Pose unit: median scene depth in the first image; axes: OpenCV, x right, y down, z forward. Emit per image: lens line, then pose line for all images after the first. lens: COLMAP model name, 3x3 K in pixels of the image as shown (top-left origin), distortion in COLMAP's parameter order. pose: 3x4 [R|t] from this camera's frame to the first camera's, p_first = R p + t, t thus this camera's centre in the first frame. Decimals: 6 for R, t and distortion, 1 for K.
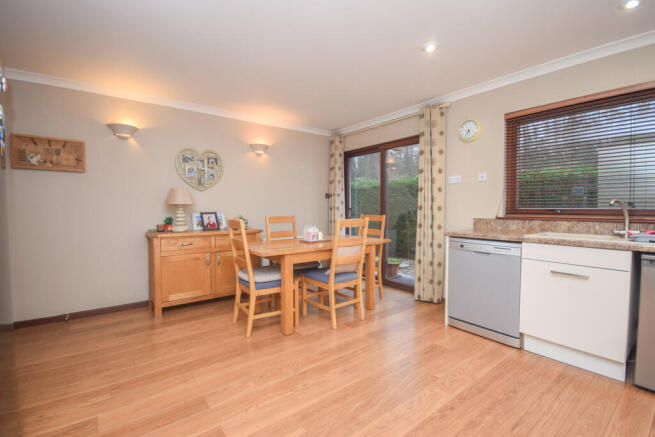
lens RADIAL K [[289.5, 0, 324.9], [0, 289.5, 218.7], [0, 0, 1]] dist [-0.012269, -0.003871]
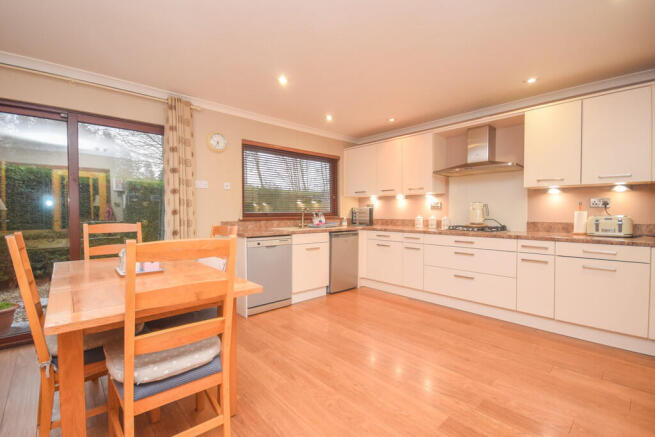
lens RADIAL K [[289.5, 0, 324.5], [0, 289.5, 217.8], [0, 0, 1]] dist [-0.012269, -0.003871]
pose [[-0.094187, -0.019671, 0.995360, -0.804353], [0.039279, 0.998953, 0.023458, -0.034181], [-0.994779, 0.041307, -0.093315, 0.889131]]
